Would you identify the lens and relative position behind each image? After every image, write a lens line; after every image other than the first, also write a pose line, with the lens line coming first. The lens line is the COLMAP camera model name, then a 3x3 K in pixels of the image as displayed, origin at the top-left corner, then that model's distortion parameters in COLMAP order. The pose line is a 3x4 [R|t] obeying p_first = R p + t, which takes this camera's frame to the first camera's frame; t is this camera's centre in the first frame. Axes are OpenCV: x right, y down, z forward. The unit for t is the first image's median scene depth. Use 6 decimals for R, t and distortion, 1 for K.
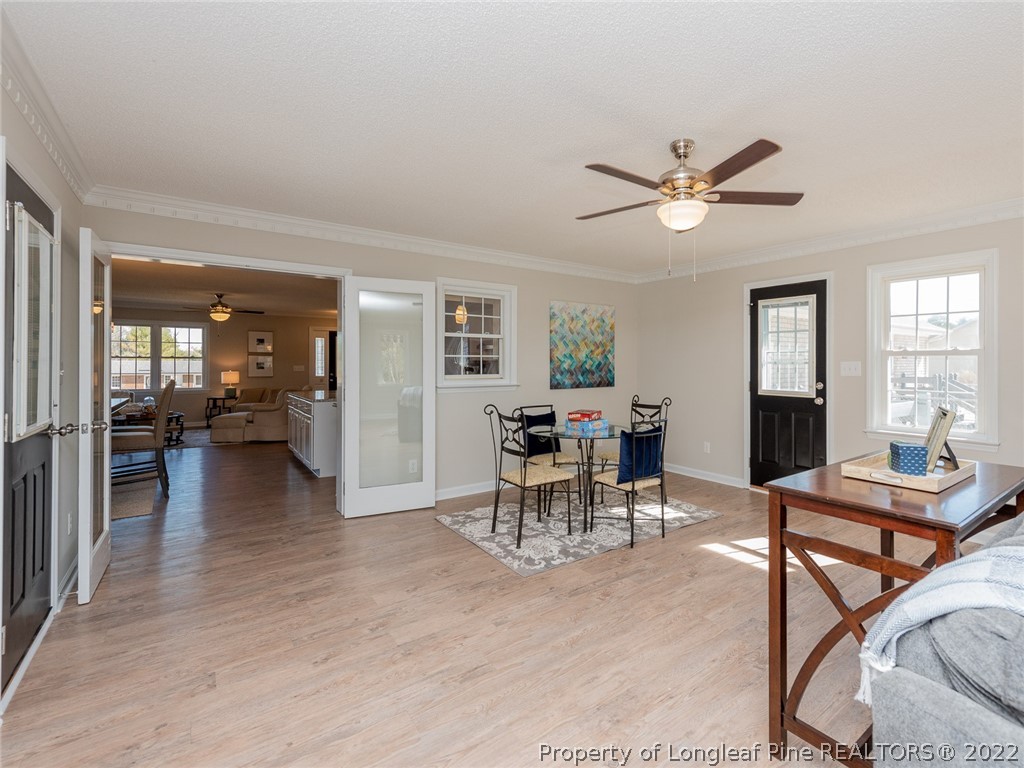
lens RADIAL K [[469.7, 0, 533.7], [0, 469.7, 377.3], [0, 0, 1]] dist [0.002648, 0.001096]
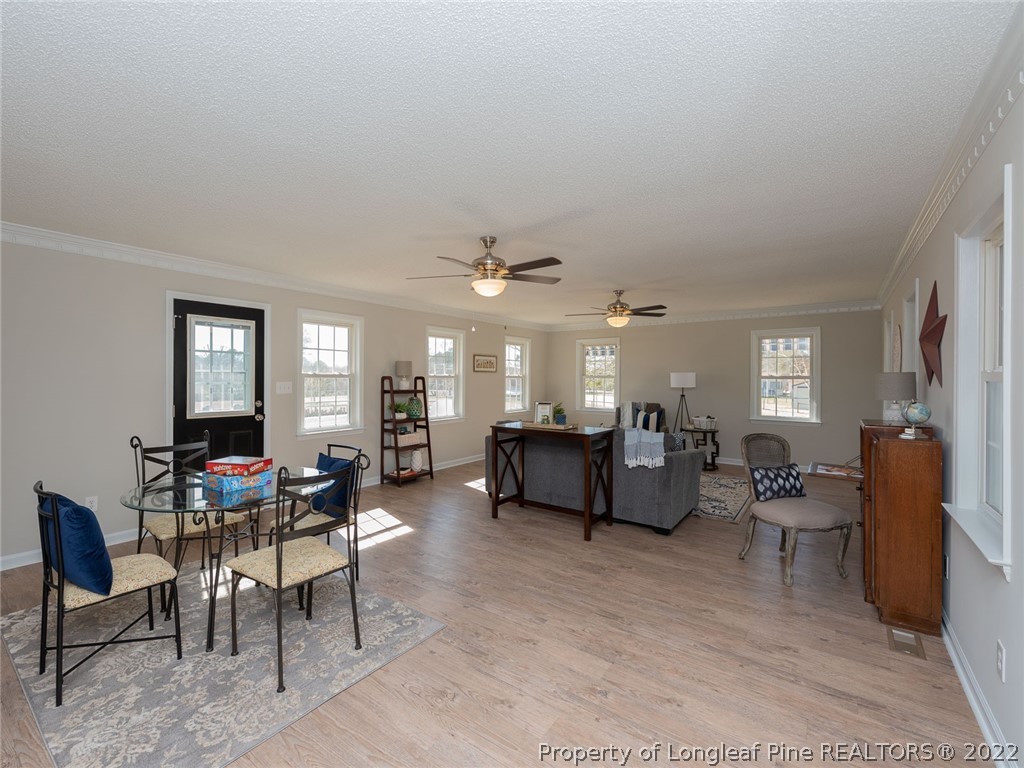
lens RADIAL K [[441.1, 0, 512.0], [0, 441.1, 384.0], [0, 0, 1]] dist [0.000141, -0.000332]
pose [[-0.309297, -0.013291, 0.950872, -0.582482], [0.025466, 0.999428, 0.022253, -0.037246], [-0.950624, 0.031098, -0.308782, 0.765151]]
